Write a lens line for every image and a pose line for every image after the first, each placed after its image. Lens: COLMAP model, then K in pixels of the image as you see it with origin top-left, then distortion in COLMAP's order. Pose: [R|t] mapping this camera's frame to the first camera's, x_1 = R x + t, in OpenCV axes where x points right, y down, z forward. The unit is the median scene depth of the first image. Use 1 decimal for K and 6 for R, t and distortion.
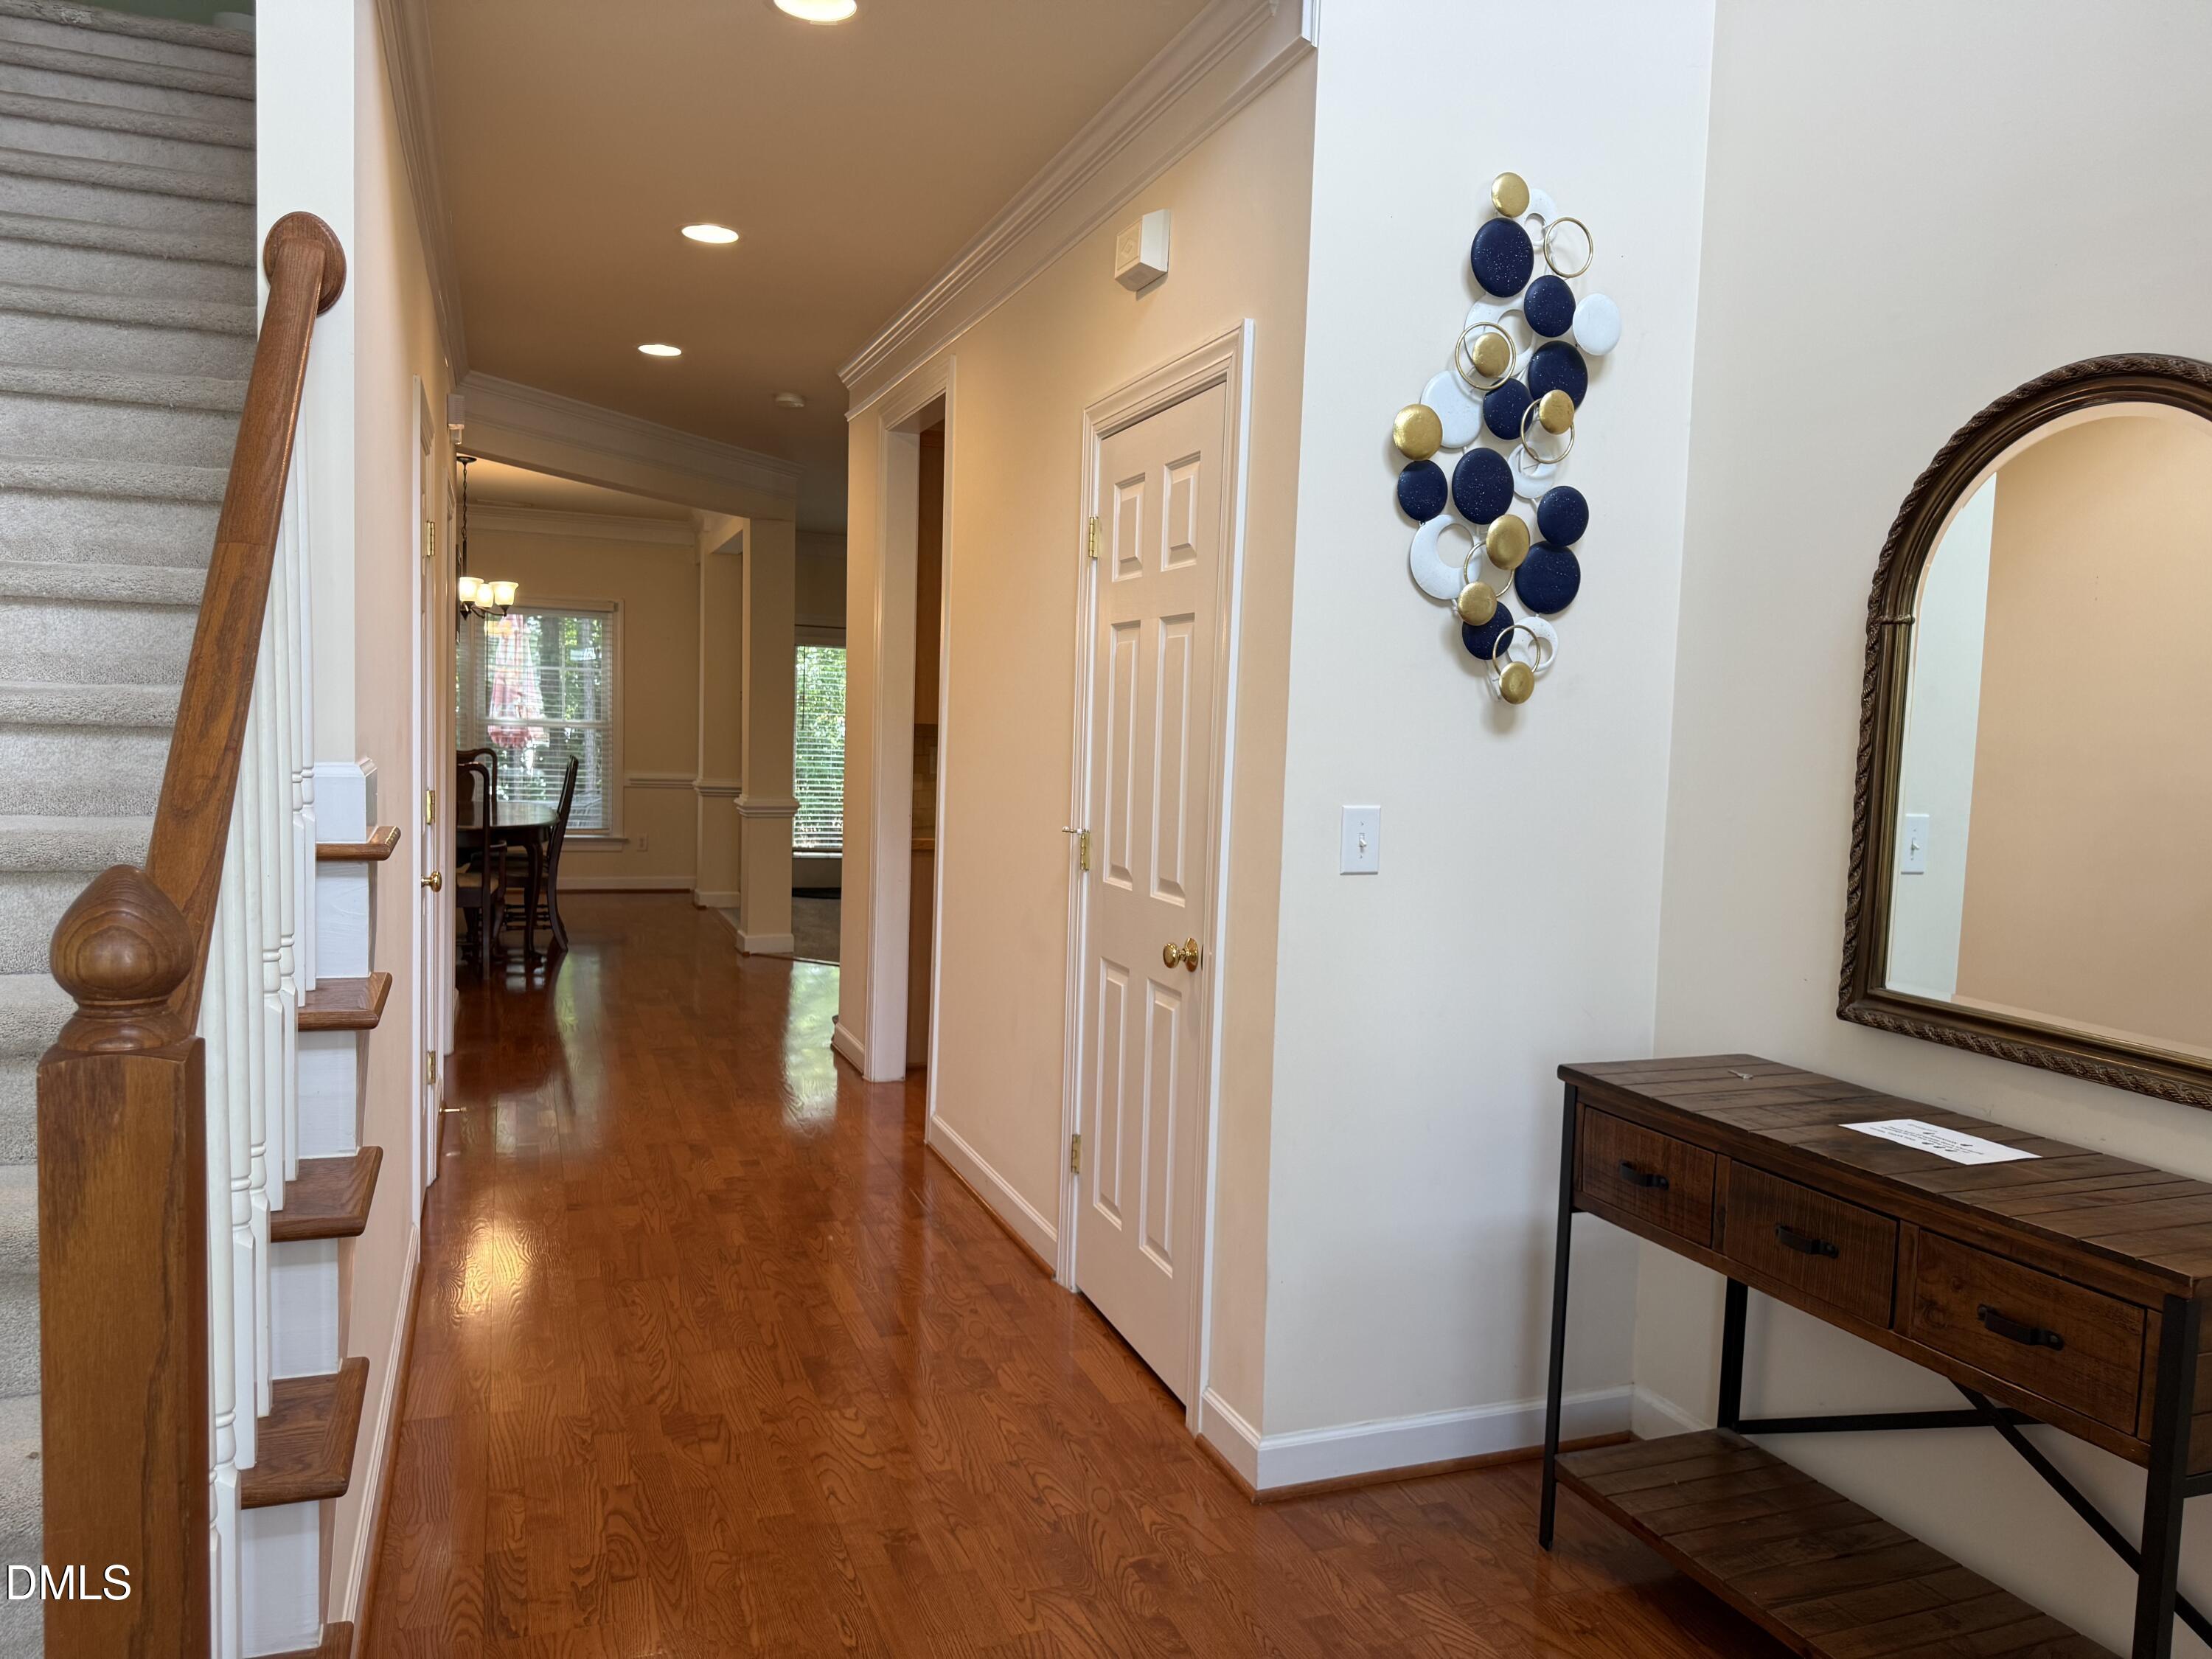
lens RADIAL K [[1555.5, 0, 1102.6], [0, 1555.5, 832.5], [0, 0, 1]] dist [0.058813, -0.082079]
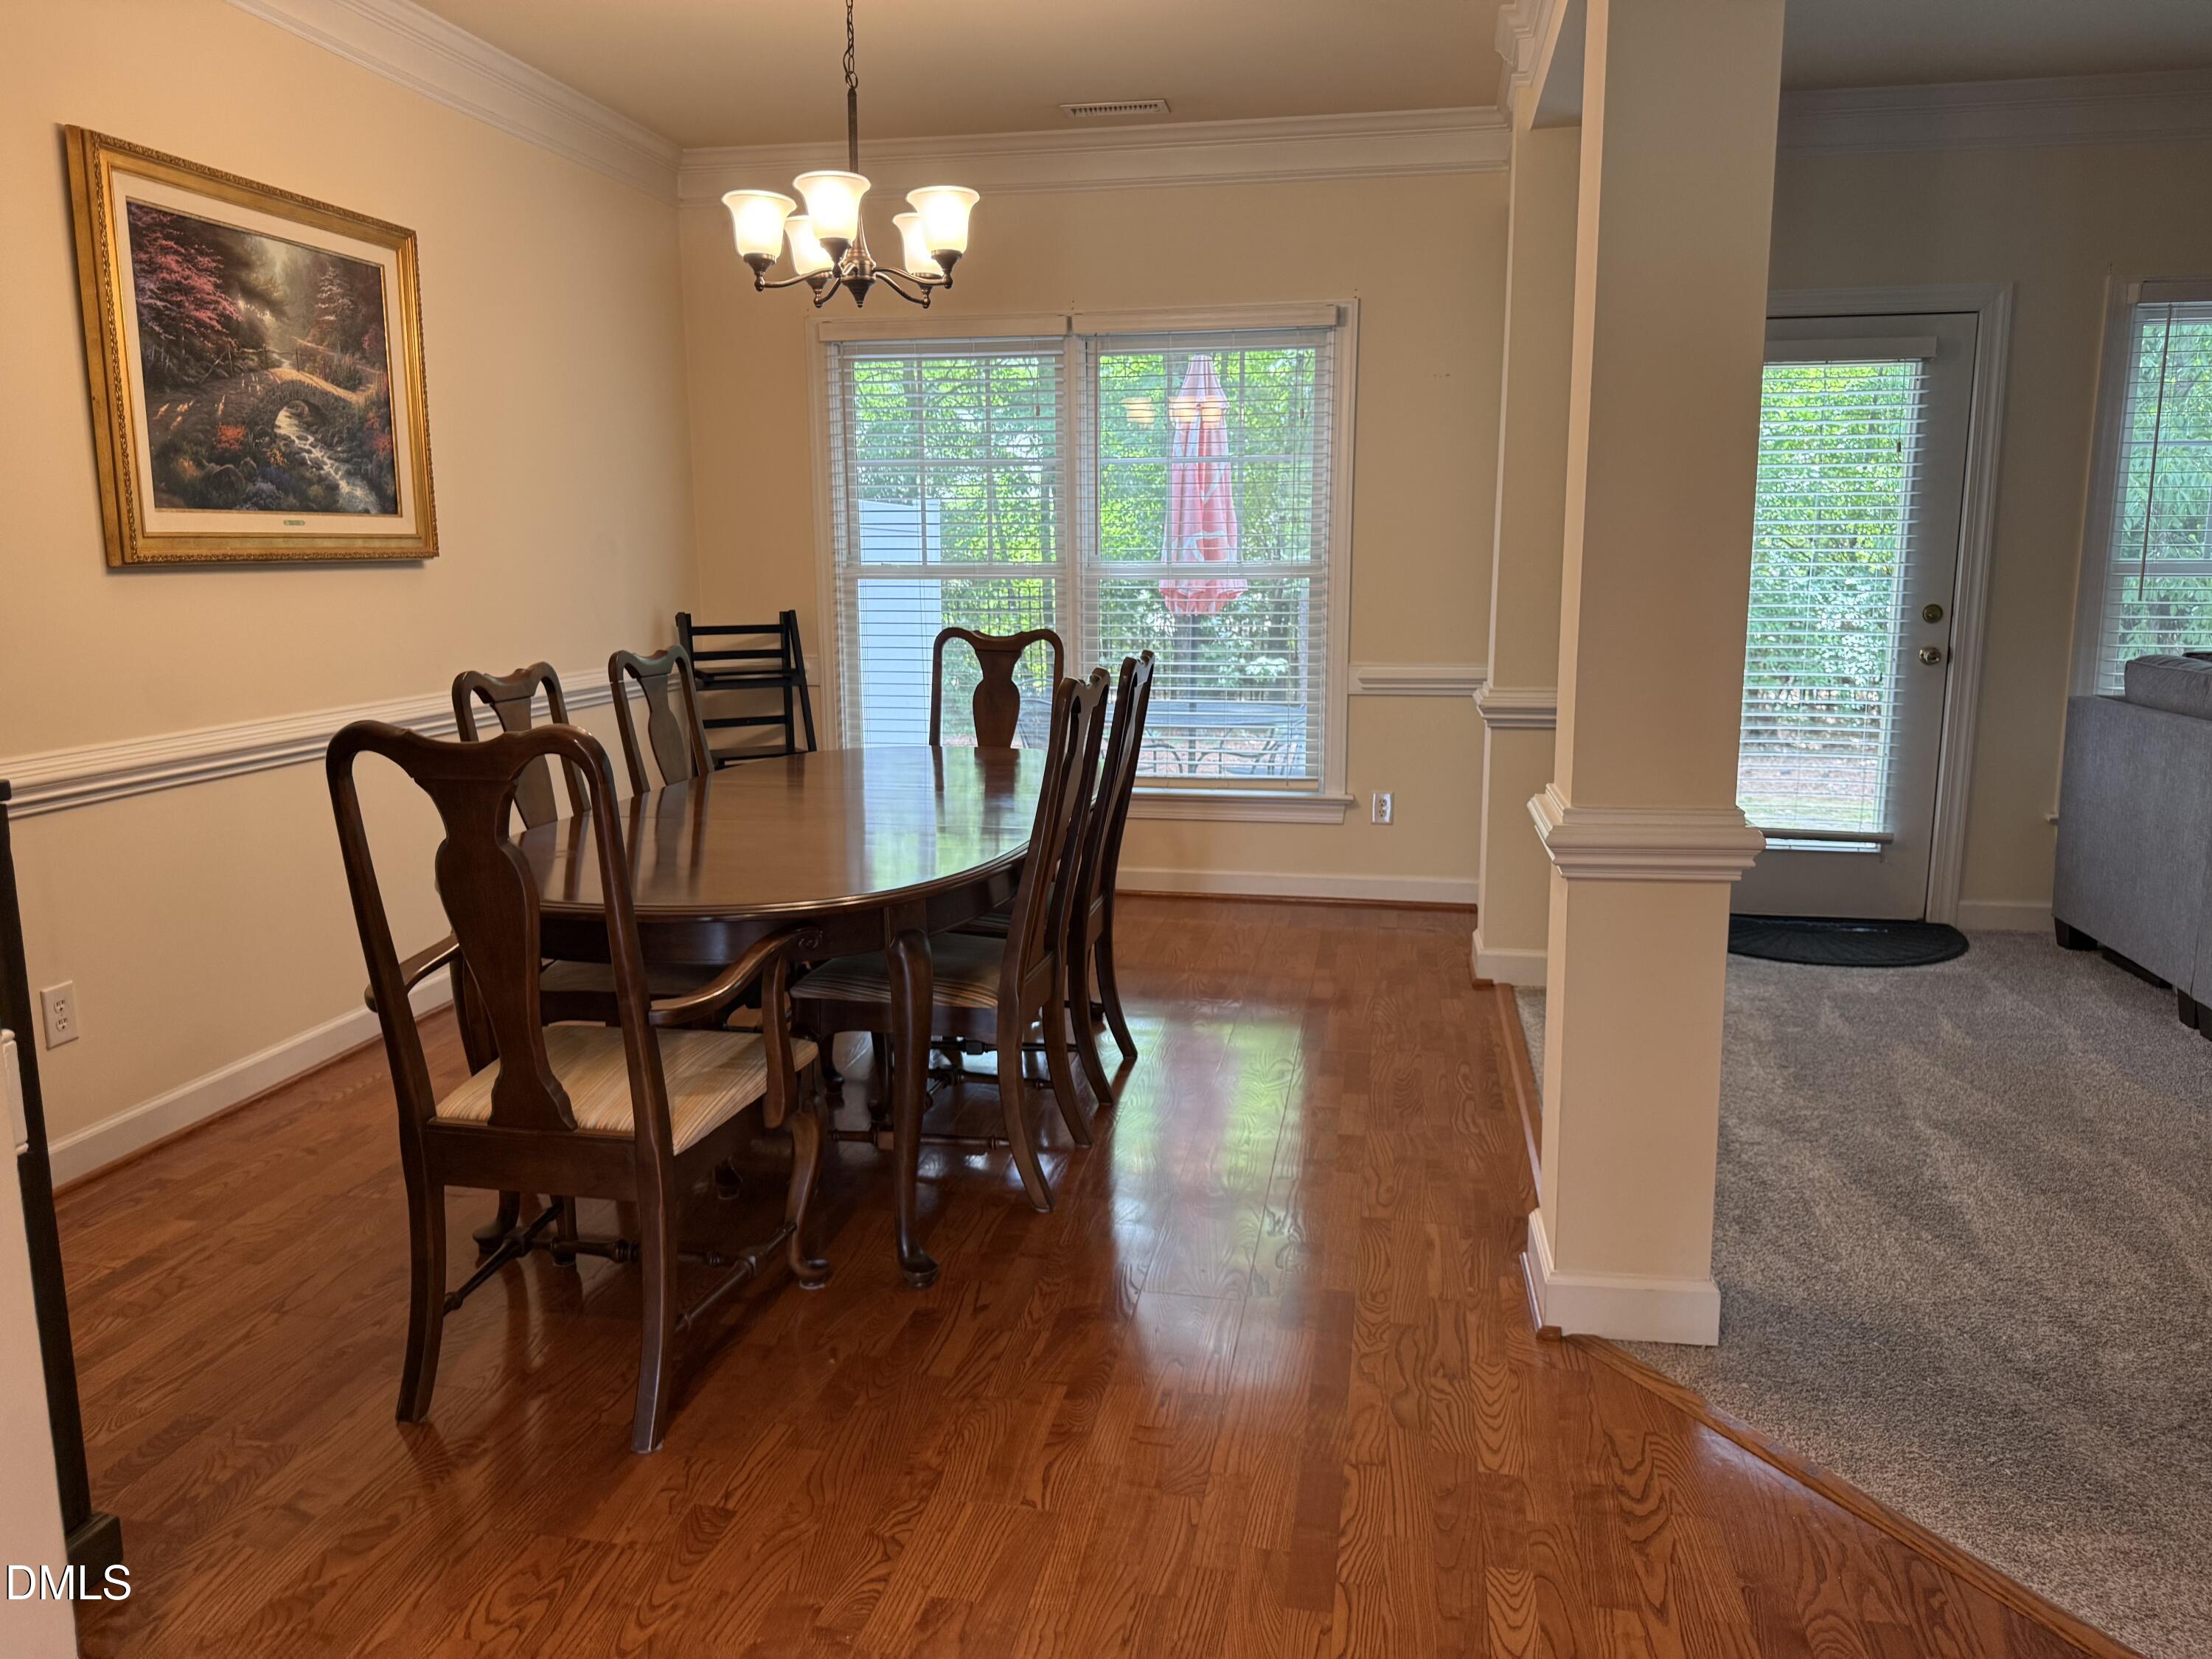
lens RADIAL K [[1555.5, 0, 1109.3], [0, 1555.5, 834.9], [0, 0, 1]] dist [0.058813, -0.082079]
pose [[0.853073, 0.043321, -0.519991, -0.115804], [0.009961, 0.995014, 0.099238, -0.034574], [0.521697, -0.089837, 0.848388, 0.546208]]
